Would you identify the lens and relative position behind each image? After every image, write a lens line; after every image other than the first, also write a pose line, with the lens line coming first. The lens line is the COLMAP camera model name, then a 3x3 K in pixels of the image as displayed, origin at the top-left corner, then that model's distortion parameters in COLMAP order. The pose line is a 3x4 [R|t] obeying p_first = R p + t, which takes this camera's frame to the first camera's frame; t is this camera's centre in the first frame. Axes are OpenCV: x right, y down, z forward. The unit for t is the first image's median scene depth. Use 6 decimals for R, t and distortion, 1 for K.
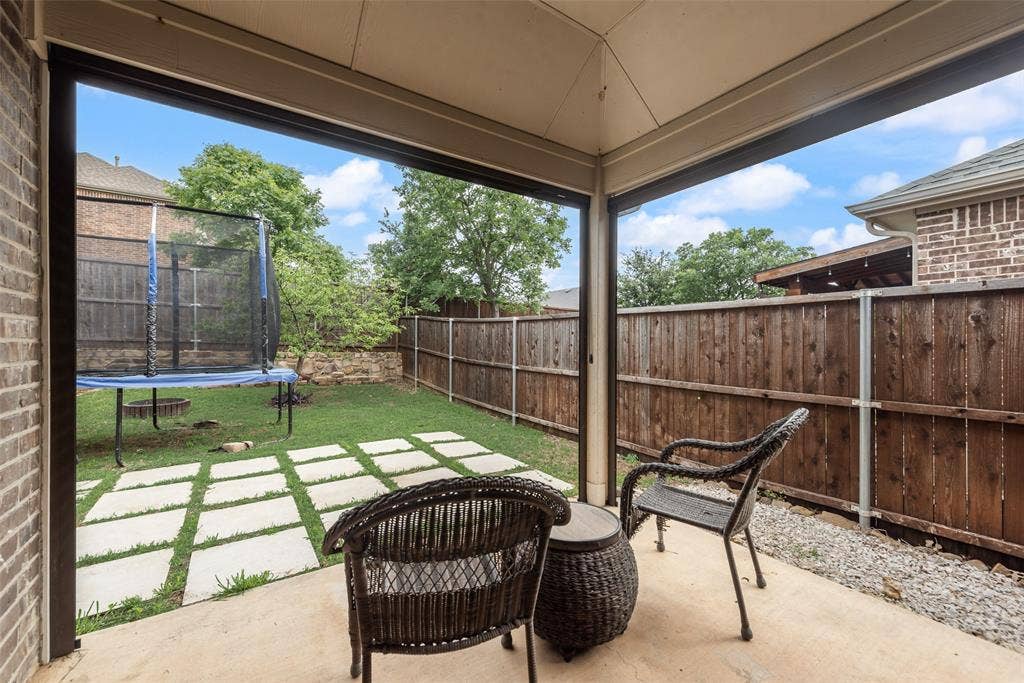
lens RADIAL K [[401.6, 0, 507.2], [0, 401.6, 339.8], [0, 0, 1]] dist [0.006378, -0.000121]
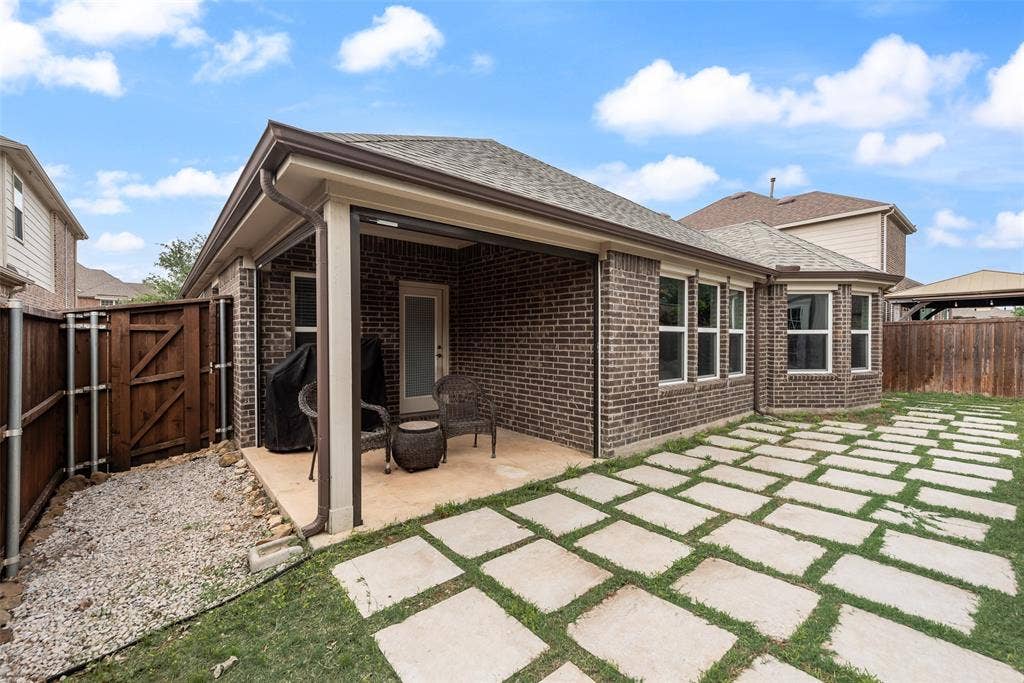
lens RADIAL K [[420.8, 0, 512.0], [0, 420.8, 341.5], [0, 0, 1]] dist [0.010974, 0.000019]
pose [[-0.993011, -0.000135, -0.118021, -0.045534], [0.000259, 0.999994, -0.003328, -0.033413], [0.118021, -0.003335, -0.993006, 1.699799]]
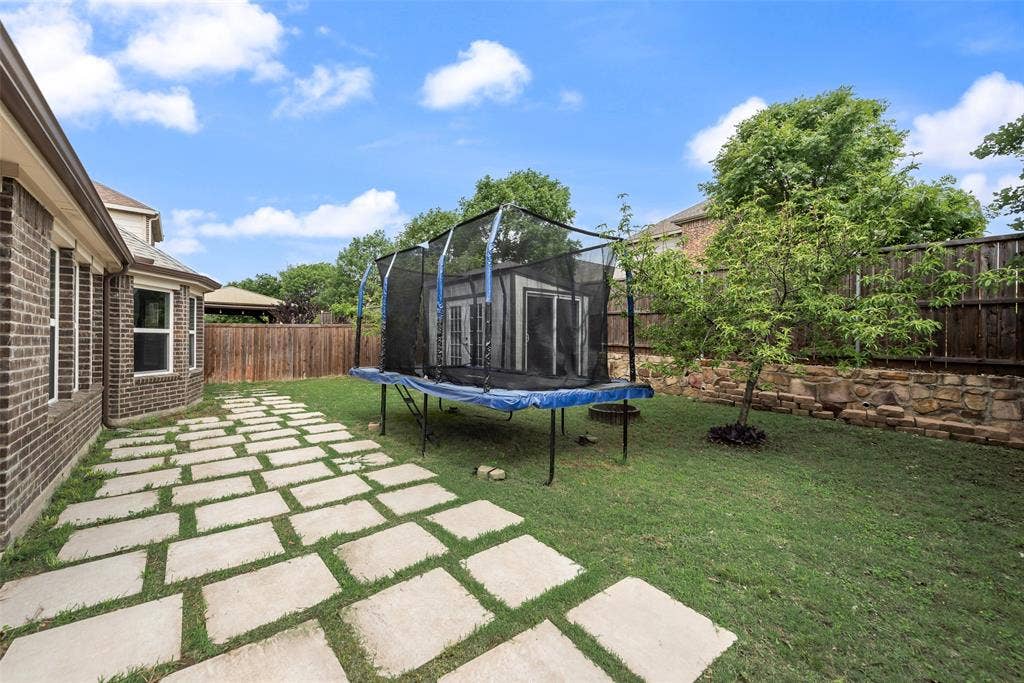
lens RADIAL K [[403.0, 0, 507.1], [0, 403.0, 343.0], [0, 0, 1]] dist [0.009781, -0.000044]
pose [[0.089879, 0.002818, -0.995949, 0.289976], [0.001436, 0.999995, 0.002959, -0.034447], [0.995952, -0.001696, 0.089875, 1.239910]]
